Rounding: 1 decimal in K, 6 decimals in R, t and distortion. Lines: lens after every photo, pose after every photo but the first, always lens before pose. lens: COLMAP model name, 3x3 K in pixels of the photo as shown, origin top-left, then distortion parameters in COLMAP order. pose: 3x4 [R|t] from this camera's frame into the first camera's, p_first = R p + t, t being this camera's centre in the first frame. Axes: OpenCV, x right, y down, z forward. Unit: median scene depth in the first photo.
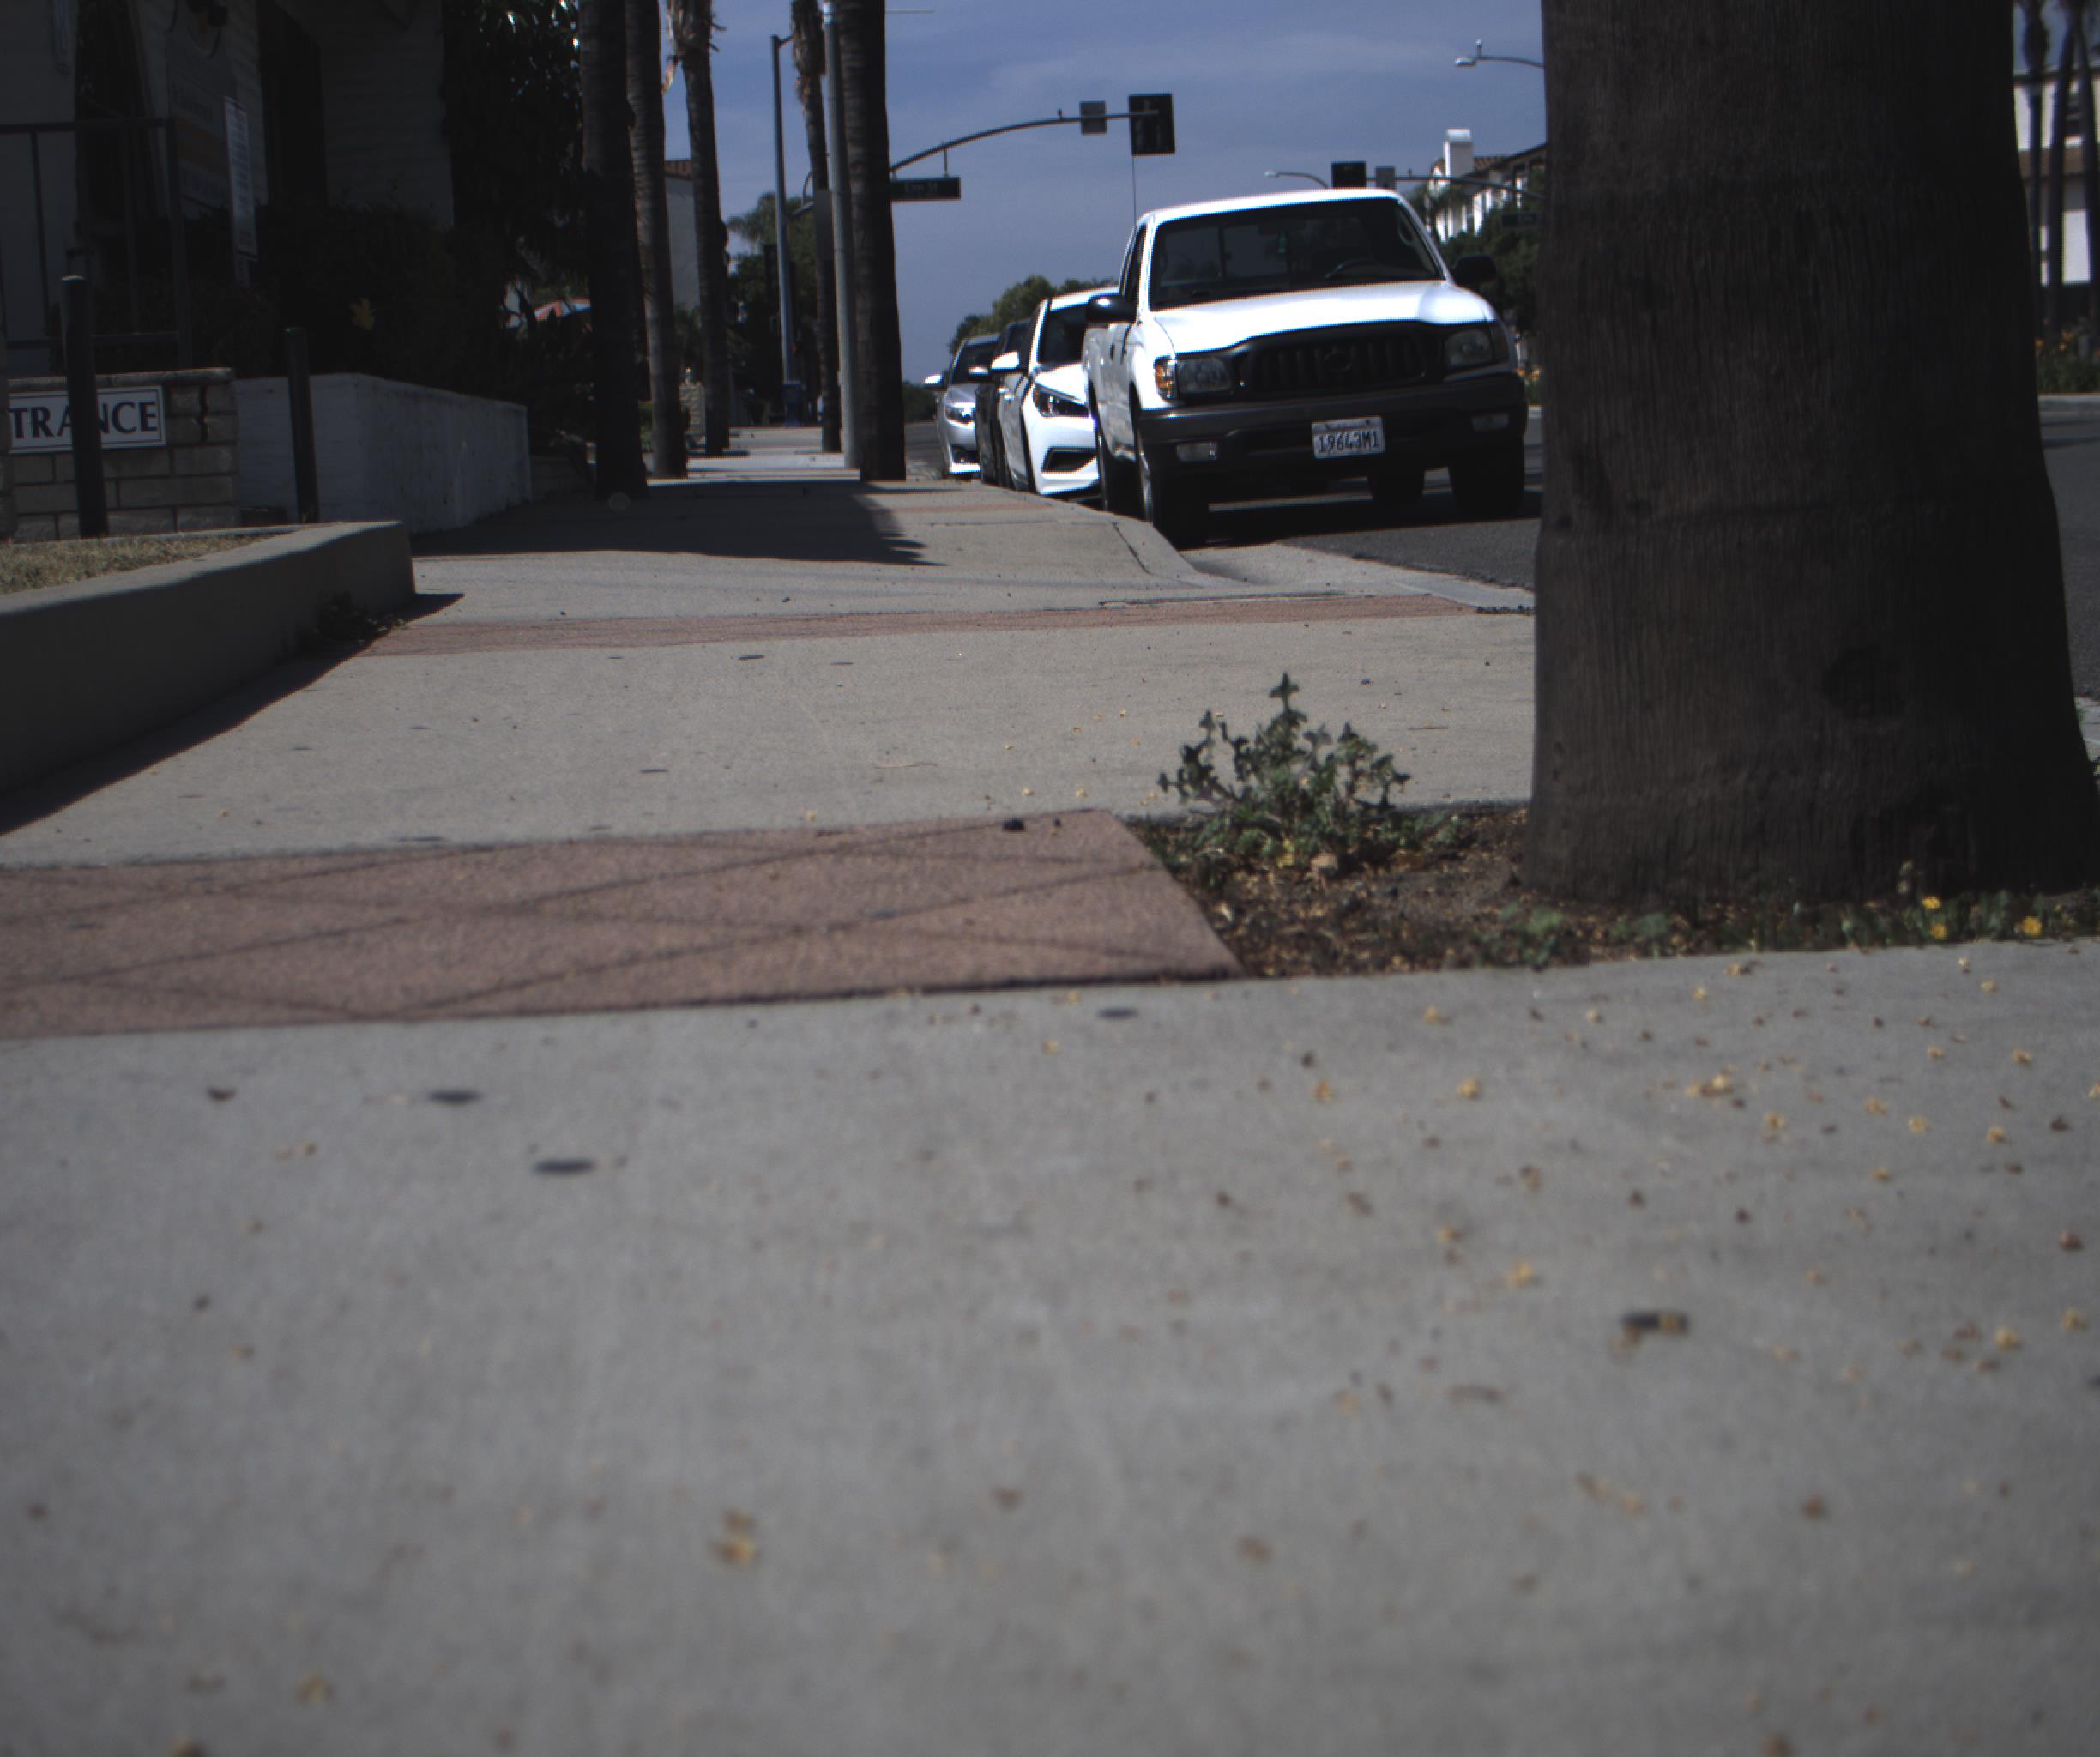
lens RADIAL K [[3974.5, 0, 1050.0], [0, 3974.5, 878.5], [0, 0, 1]] dist [-0.191107, 0.969473]
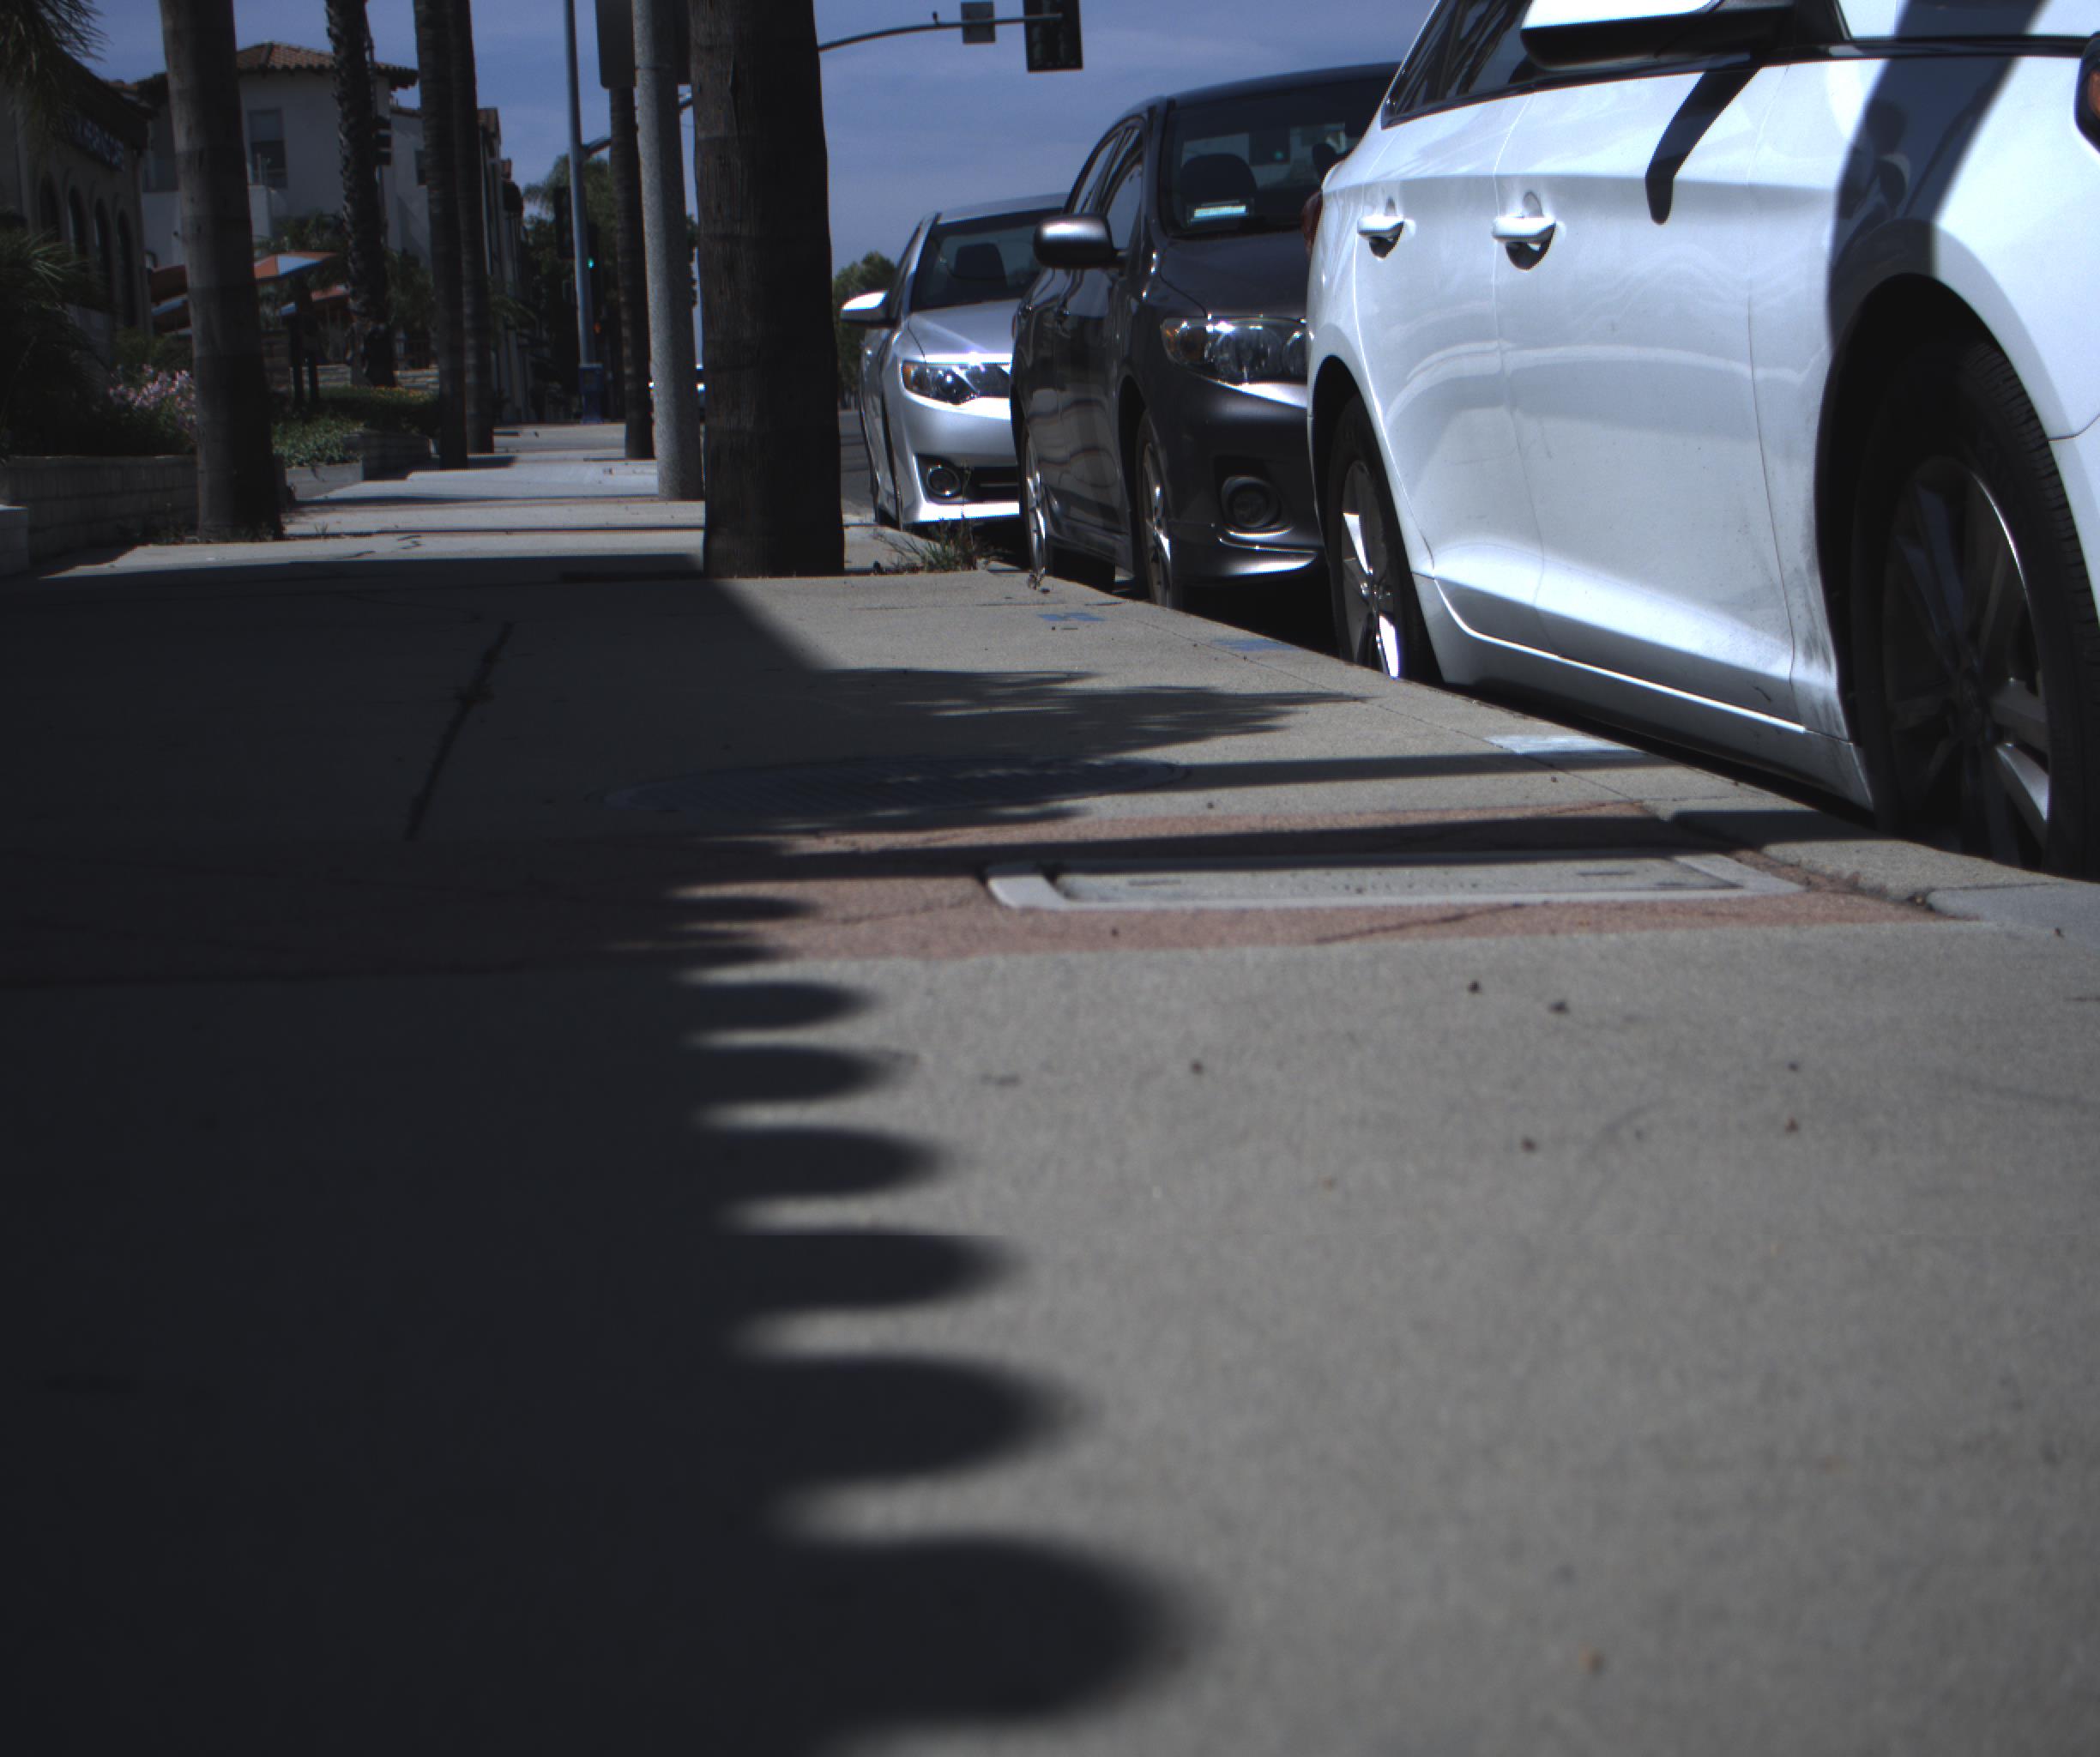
lens RADIAL K [[3974.5, 0, 1050.0], [0, 3974.5, 878.5], [0, 0, 1]] dist [-0.191107, 0.969473]
pose [[0.998931, -0.008978, 0.045357, -0.034735], [0.008944, 0.999960, 0.000957, -0.075520], [-0.045364, -0.000550, 0.998970, 0.676210]]
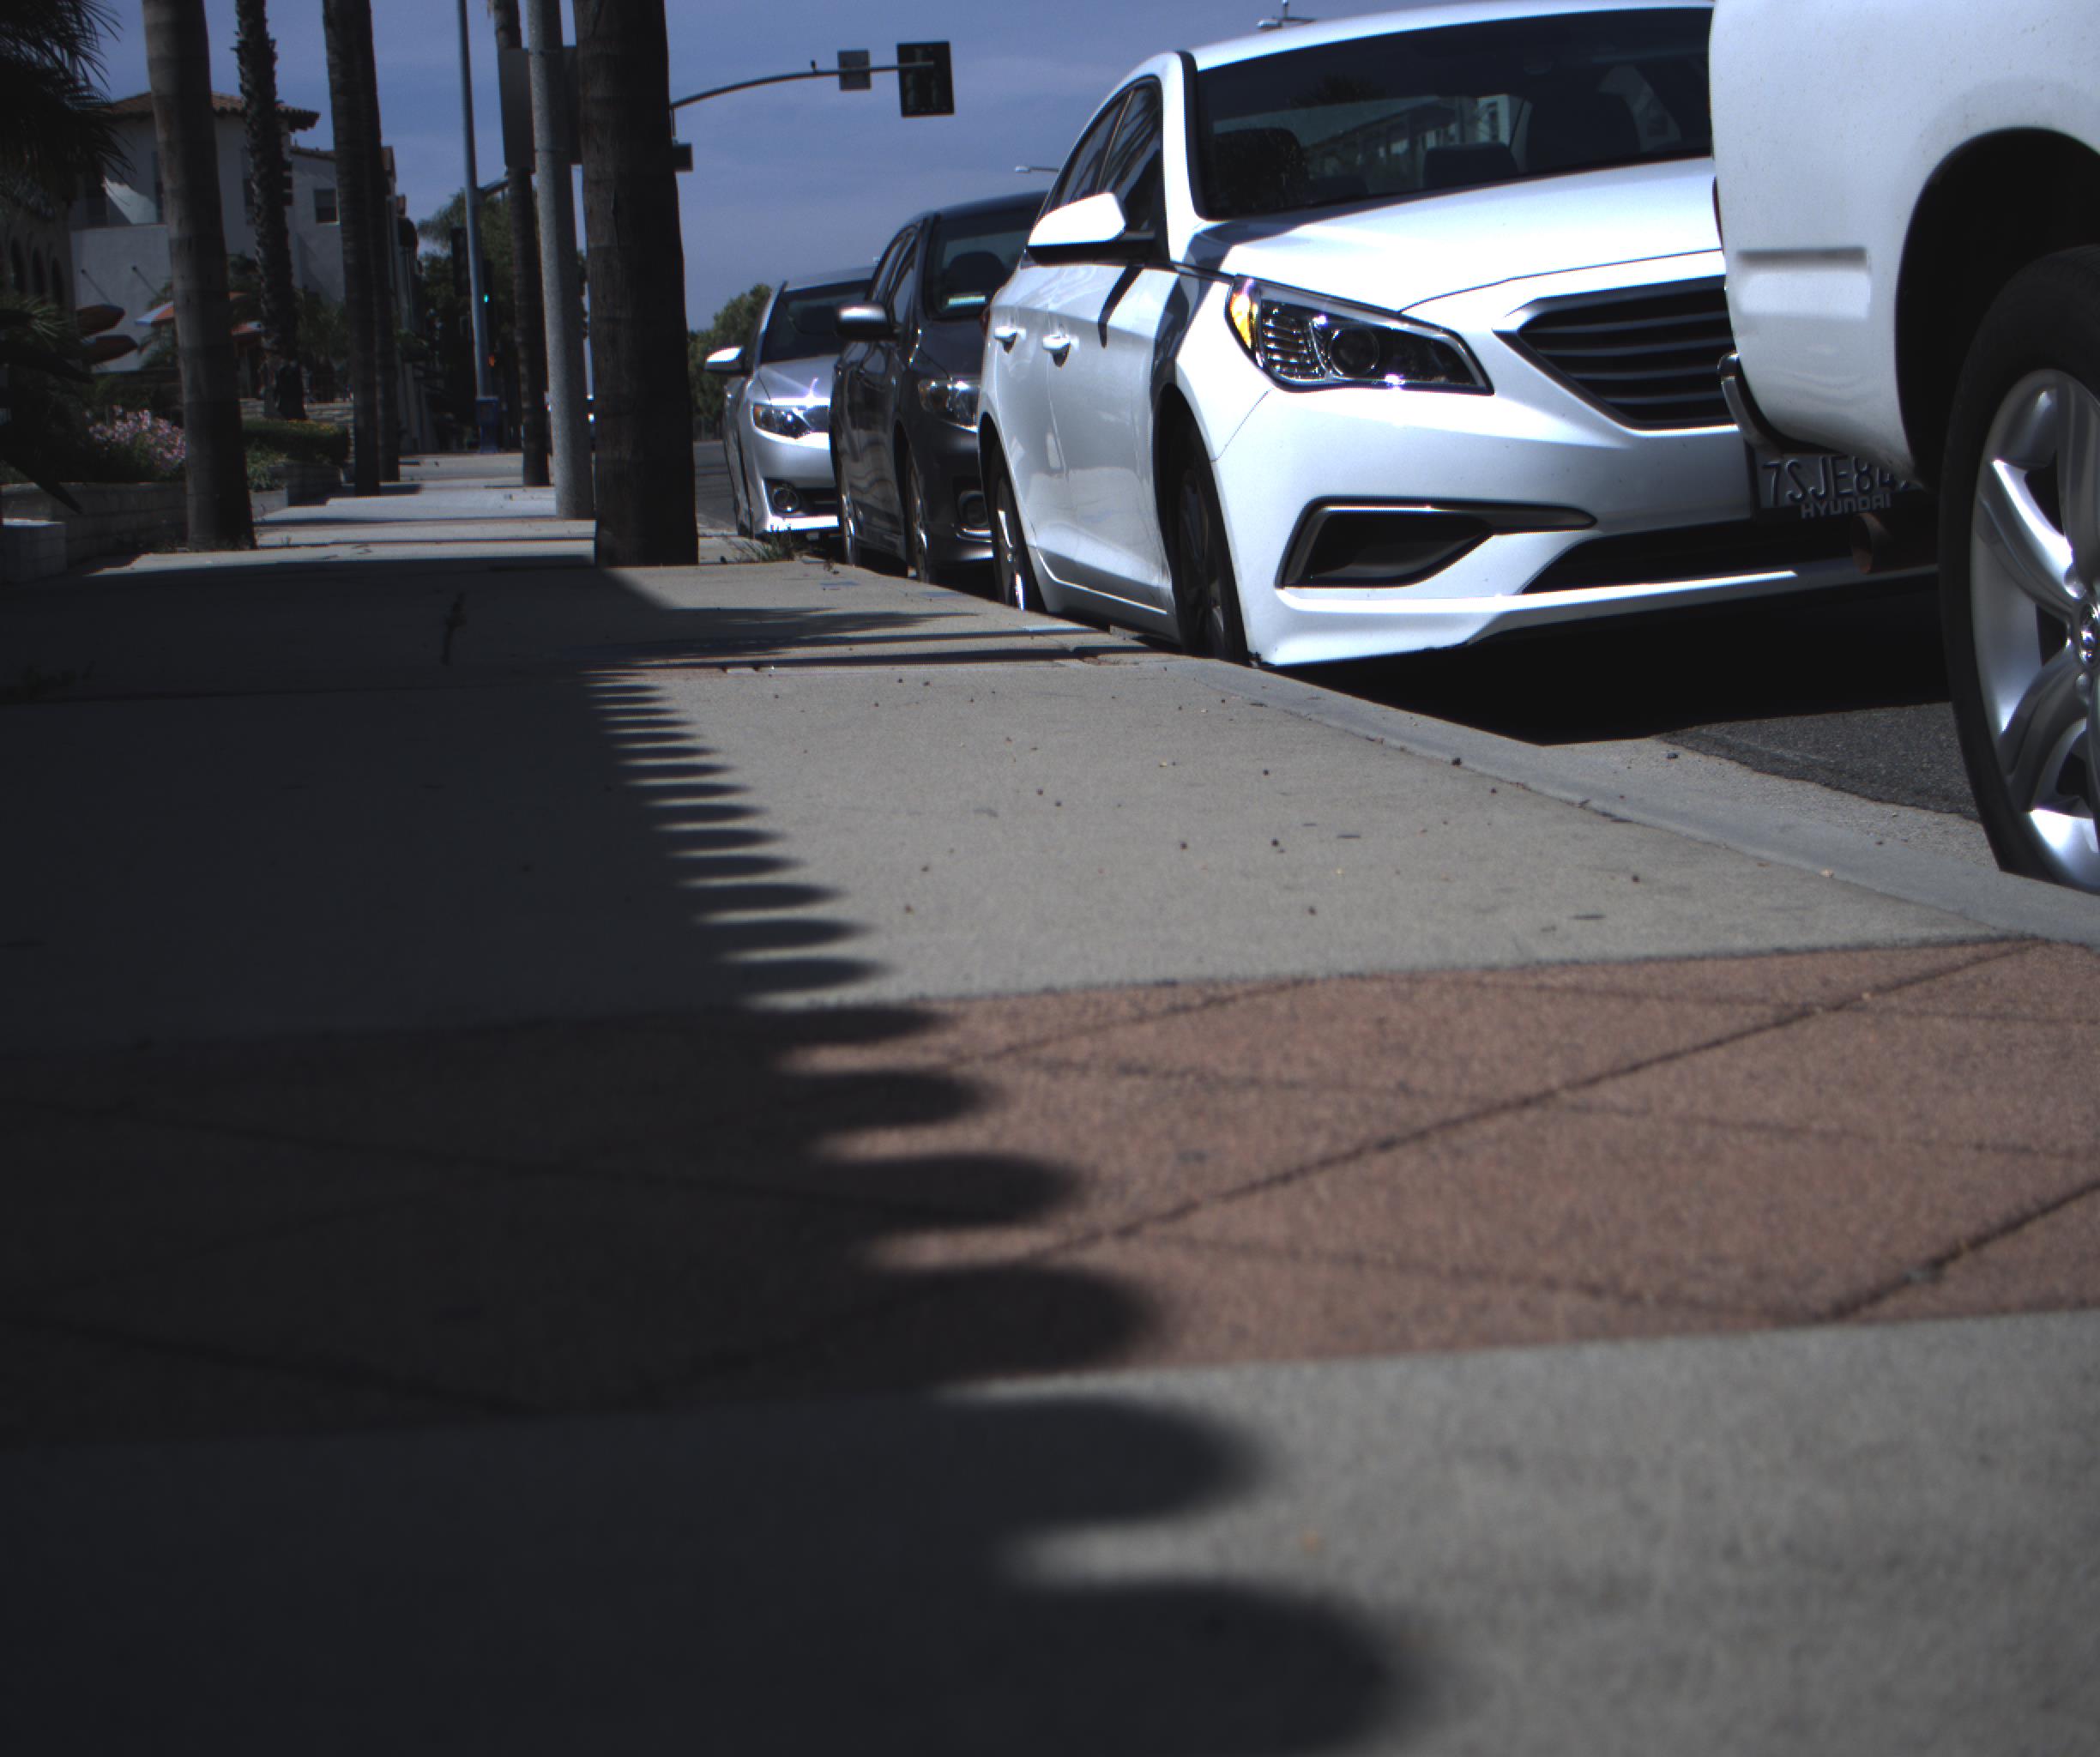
lens RADIAL K [[3974.5, 0, 1050.0], [0, 3974.5, 878.5], [0, 0, 1]] dist [-0.191107, 0.969473]
pose [[0.997293, -0.015699, 0.071831, -0.029681], [0.016126, 0.999856, -0.005371, -0.062084], [-0.071736, 0.006515, 0.997402, 0.555616]]
